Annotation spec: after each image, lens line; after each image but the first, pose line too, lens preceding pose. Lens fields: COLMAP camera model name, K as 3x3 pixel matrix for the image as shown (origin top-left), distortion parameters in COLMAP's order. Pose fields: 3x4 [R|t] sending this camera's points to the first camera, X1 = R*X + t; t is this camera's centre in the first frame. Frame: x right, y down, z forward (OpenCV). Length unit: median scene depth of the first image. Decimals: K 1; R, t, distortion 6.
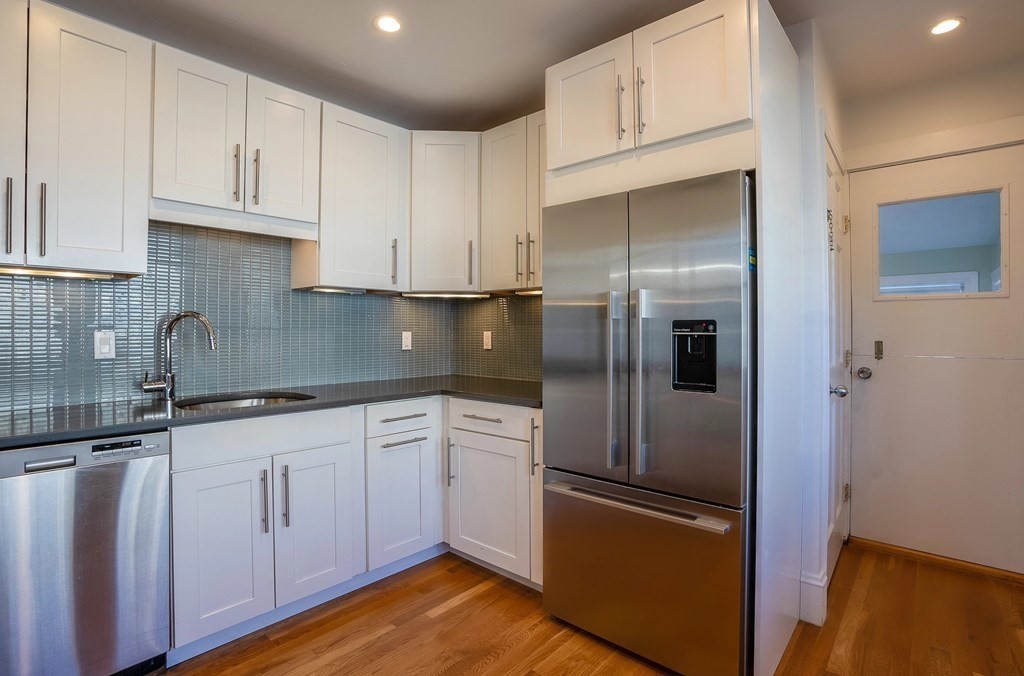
lens RADIAL K [[489.5, 0, 527.4], [0, 489.5, 328.0], [0, 0, 1]] dist [-0.073916, 0.029646]
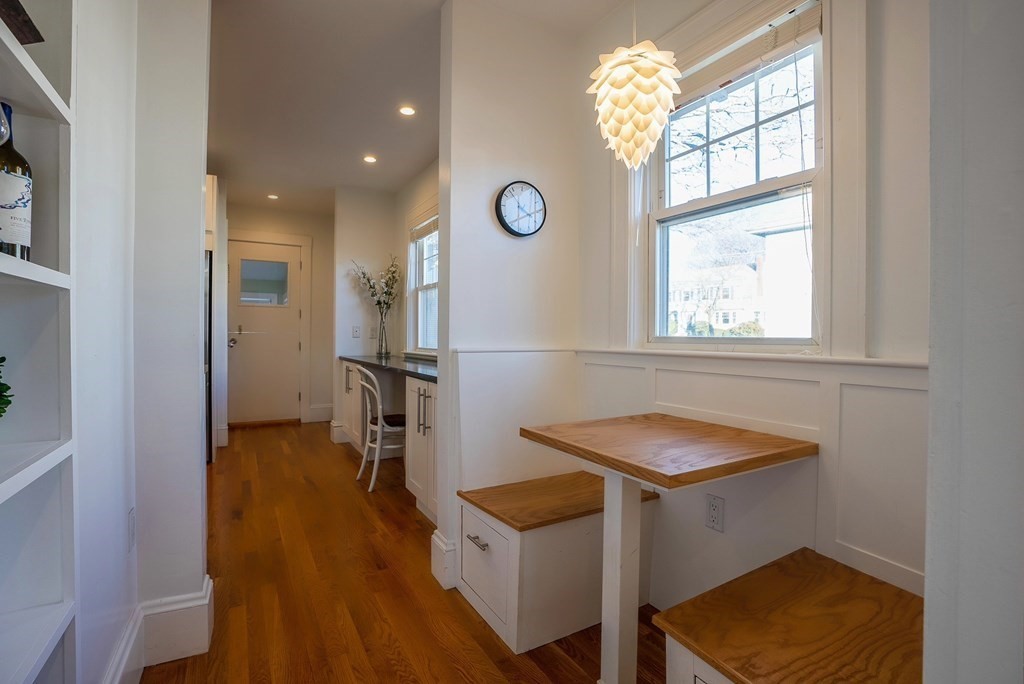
lens RADIAL K [[470.6, 0, 509.1], [0, 470.6, 338.4], [0, 0, 1]] dist [-0.060242, 0.023678]
pose [[0.322402, -0.002655, 0.946599, -0.946756], [-0.010733, 0.999922, 0.006460, 0.070633], [-0.946542, -0.012242, 0.322348, -0.912106]]
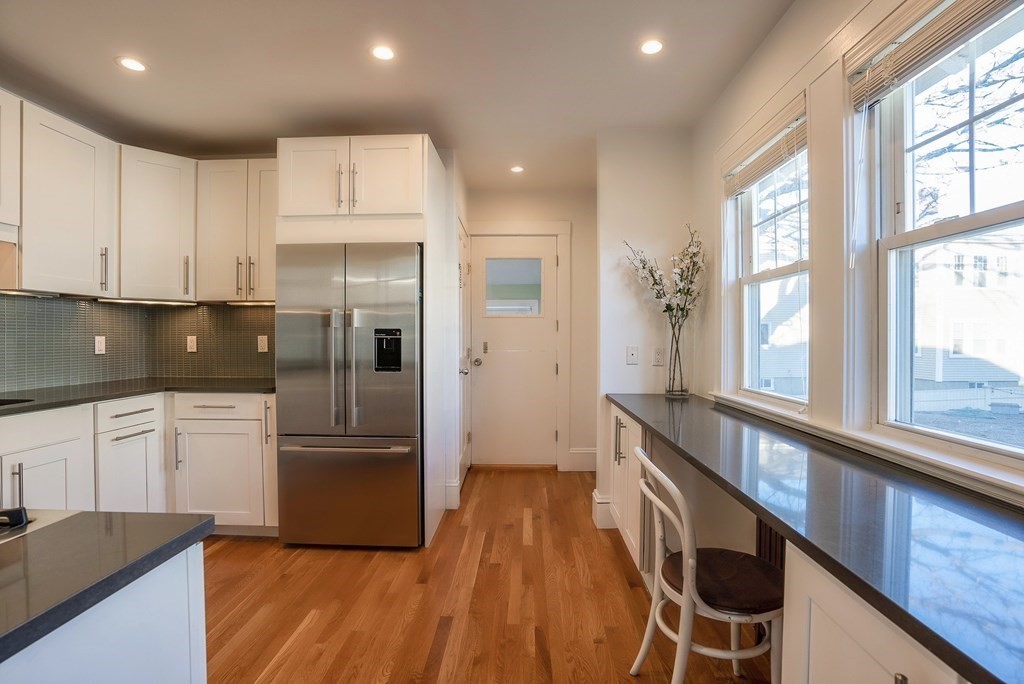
lens RADIAL K [[470.6, 0, 509.1], [0, 470.6, 338.4], [0, 0, 1]] dist [-0.060242, 0.023678]
pose [[0.781072, -0.002296, 0.624436, -0.247925], [-0.004255, 0.999950, 0.009000, 0.000190], [-0.624426, -0.009686, 0.781024, -0.379350]]
